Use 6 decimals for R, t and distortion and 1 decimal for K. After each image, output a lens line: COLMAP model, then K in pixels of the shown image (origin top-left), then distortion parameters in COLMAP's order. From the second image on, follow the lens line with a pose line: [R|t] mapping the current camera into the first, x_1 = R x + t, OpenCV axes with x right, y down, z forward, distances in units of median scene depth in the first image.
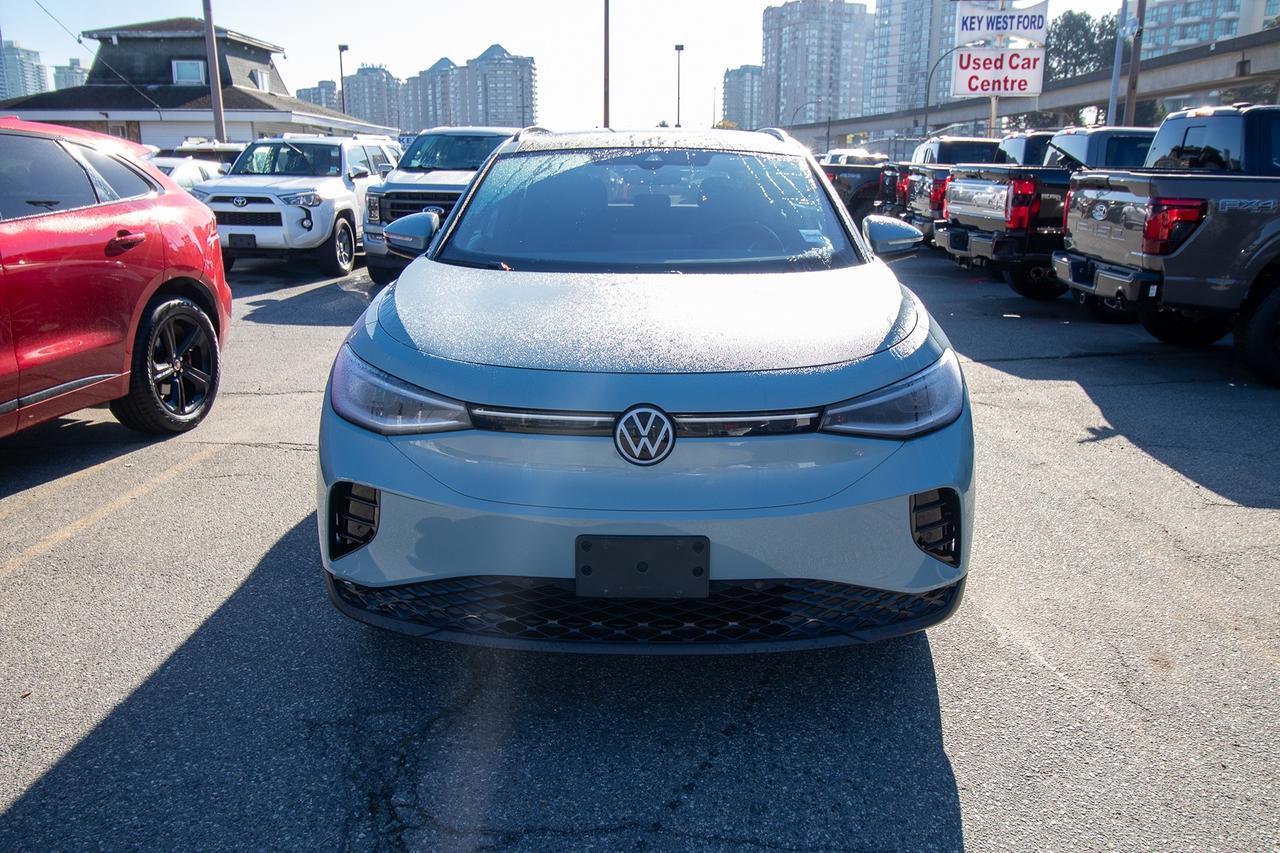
lens RADIAL K [[997.3, 0, 651.3], [0, 997.3, 425.4], [0, 0, 1]] dist [0.009566, -0.001030]
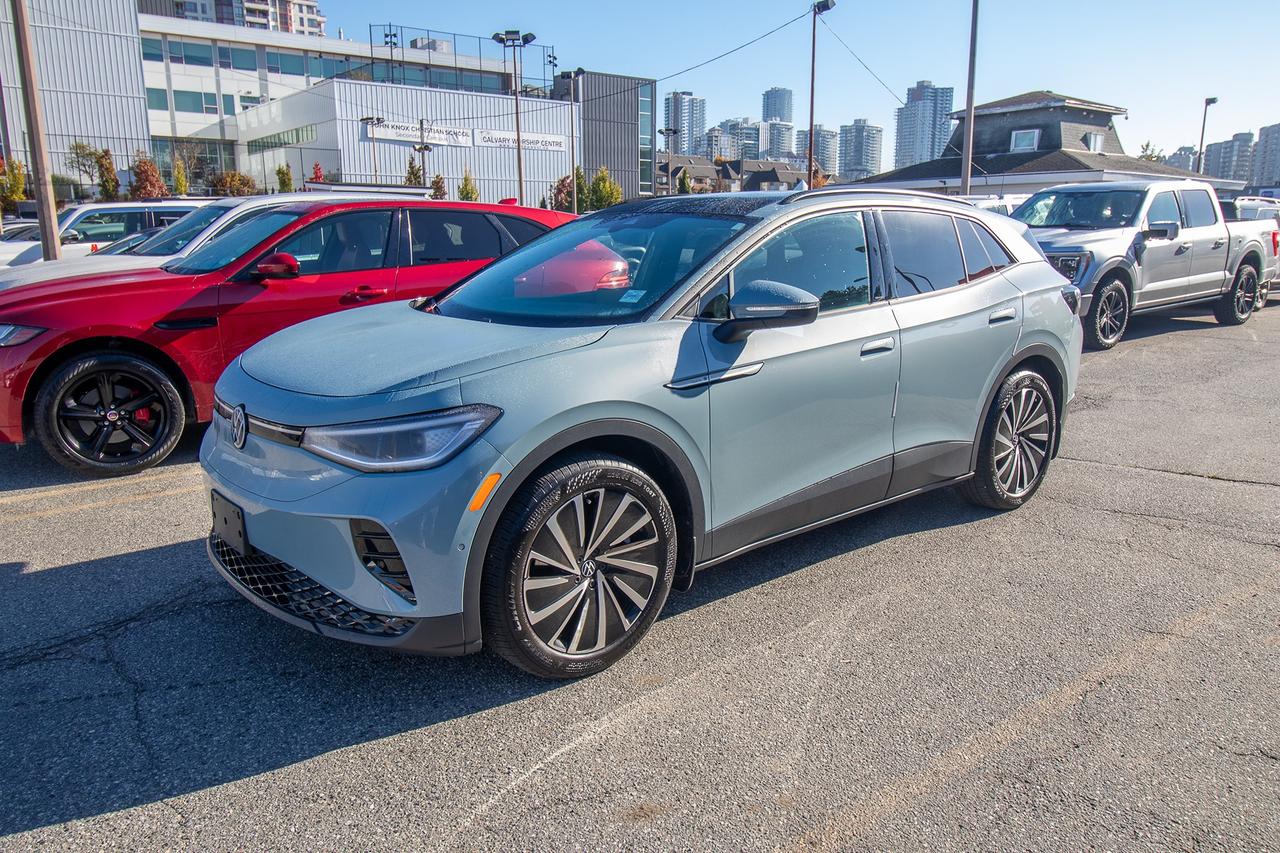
lens RADIAL K [[920.9, 0, 640.0], [0, 920.9, 426.5], [0, 0, 1]] dist [0.011321, -0.005134]
pose [[0.651186, 0.151240, -0.743696, 0.112894], [-0.178589, 0.982961, 0.043523, -0.012613], [0.737606, 0.104474, 0.667100, 0.048781]]
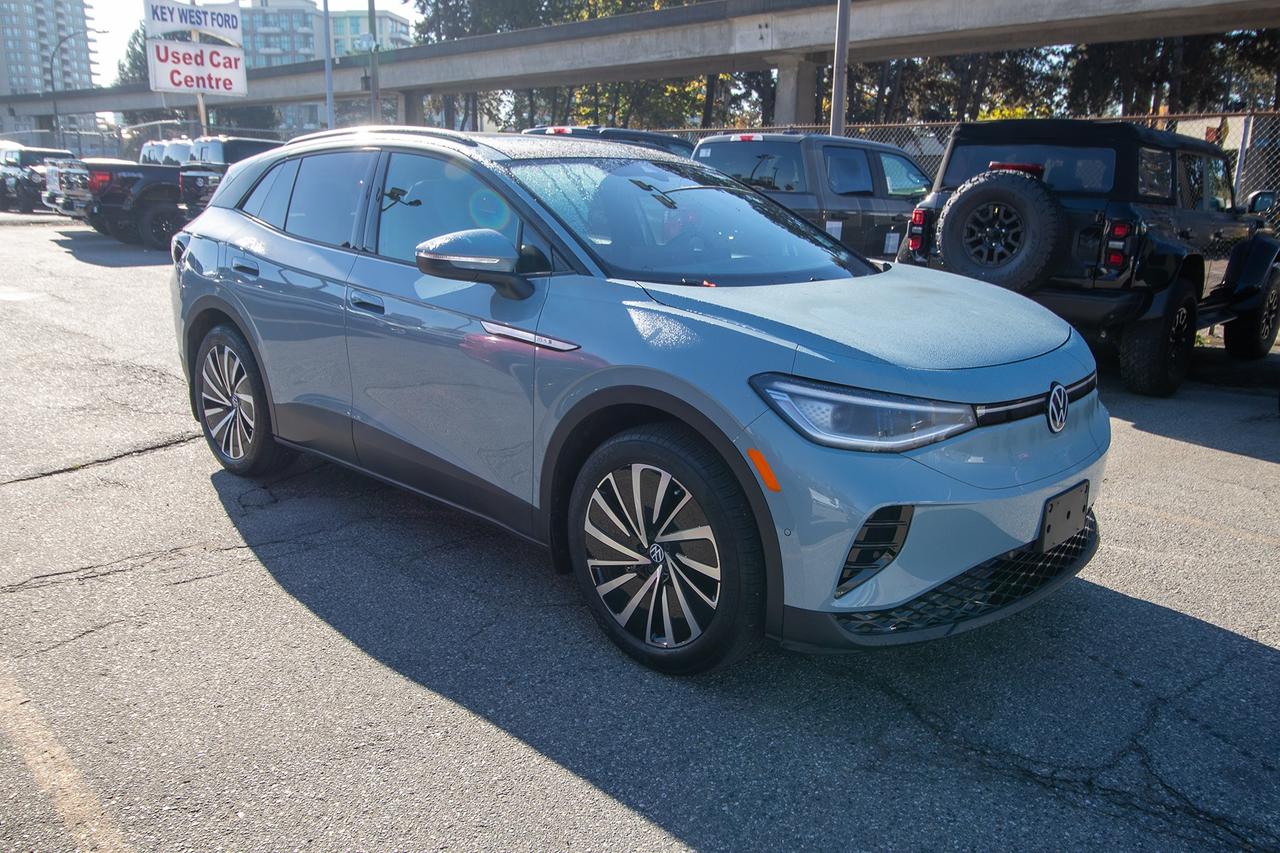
lens RADIAL K [[997.3, 0, 651.3], [0, 997.3, 425.4], [0, 0, 1]] dist [0.009566, -0.001030]
pose [[0.678332, -0.164499, 0.716104, -0.105991], [0.164352, 0.983891, 0.070331, -0.011843], [-0.716138, 0.069985, 0.694441, 0.044410]]
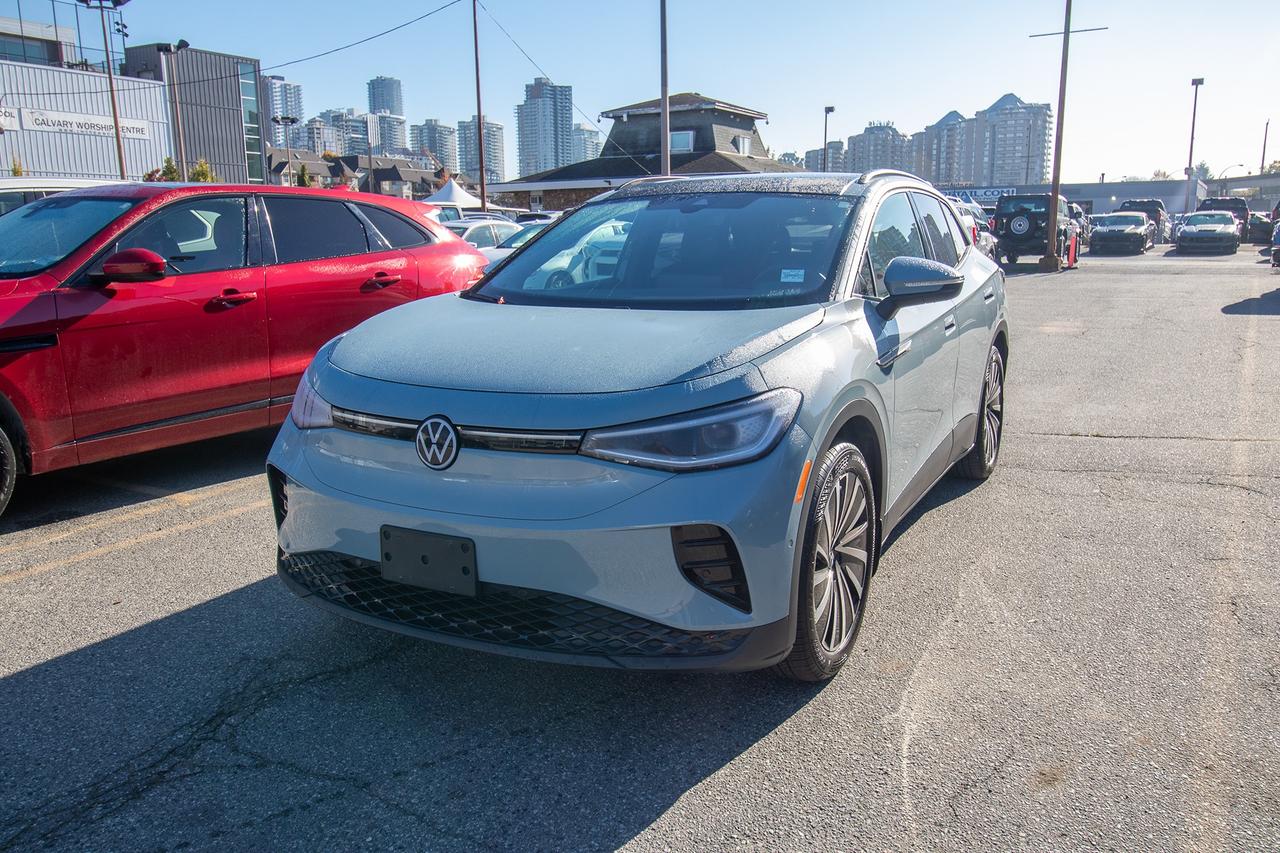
lens RADIAL K [[1012.8, 0, 649.4], [0, 1012.8, 424.6], [0, 0, 1]] dist [0.014420, -0.007047]
pose [[0.888324, 0.071538, -0.453610, 0.062981], [-0.097008, 0.994733, -0.033096, 0.000348], [0.448854, 0.073404, 0.890585, 0.007632]]
